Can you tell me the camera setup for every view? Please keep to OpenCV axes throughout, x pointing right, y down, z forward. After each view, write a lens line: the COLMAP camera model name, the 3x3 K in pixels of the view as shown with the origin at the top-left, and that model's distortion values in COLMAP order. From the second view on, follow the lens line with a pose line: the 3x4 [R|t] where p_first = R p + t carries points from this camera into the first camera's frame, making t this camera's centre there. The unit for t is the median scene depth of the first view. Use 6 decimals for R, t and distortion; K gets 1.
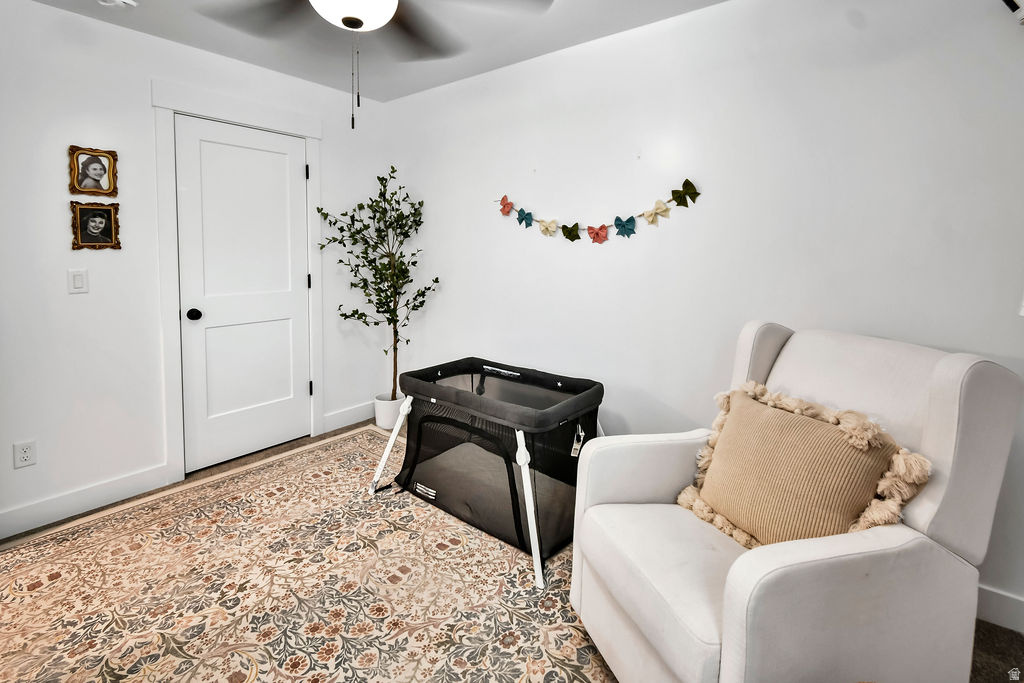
lens RADIAL K [[470.1, 0, 512.6], [0, 470.1, 281.7], [0, 0, 1]] dist [0.000226, 0.000053]
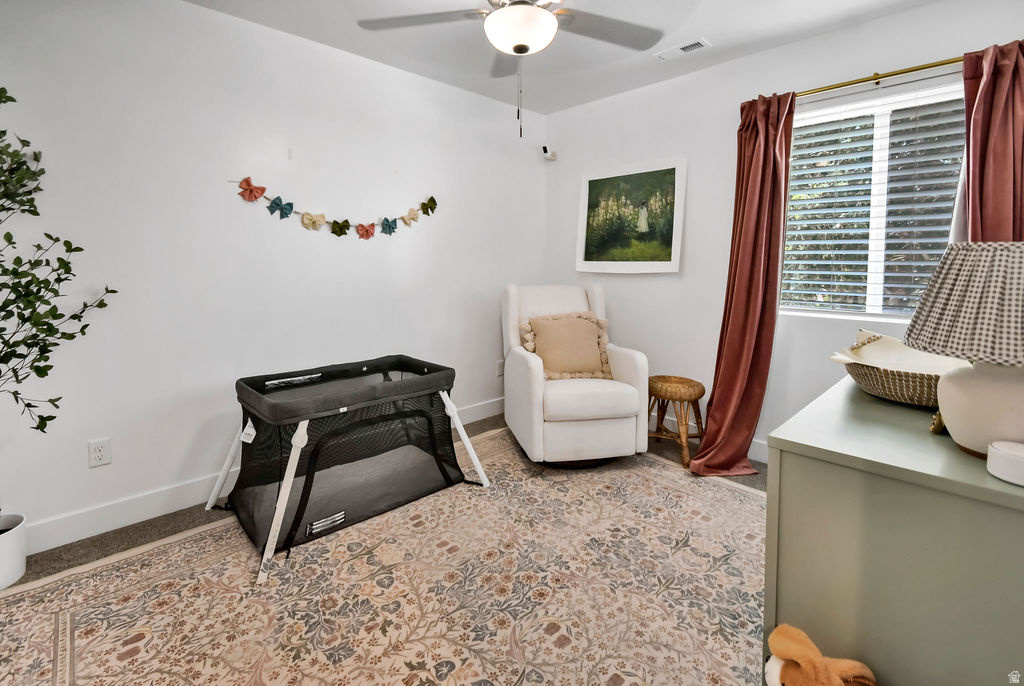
lens RADIAL K [[470.1, 0, 512.6], [0, 470.1, 283.2], [0, 0, 1]] dist [0.000226, 0.000053]
pose [[0.152871, -0.057994, 0.986543, -1.020988], [0.066215, 0.996634, 0.048326, -0.007475], [-0.986025, 0.057936, 0.156197, 0.547178]]
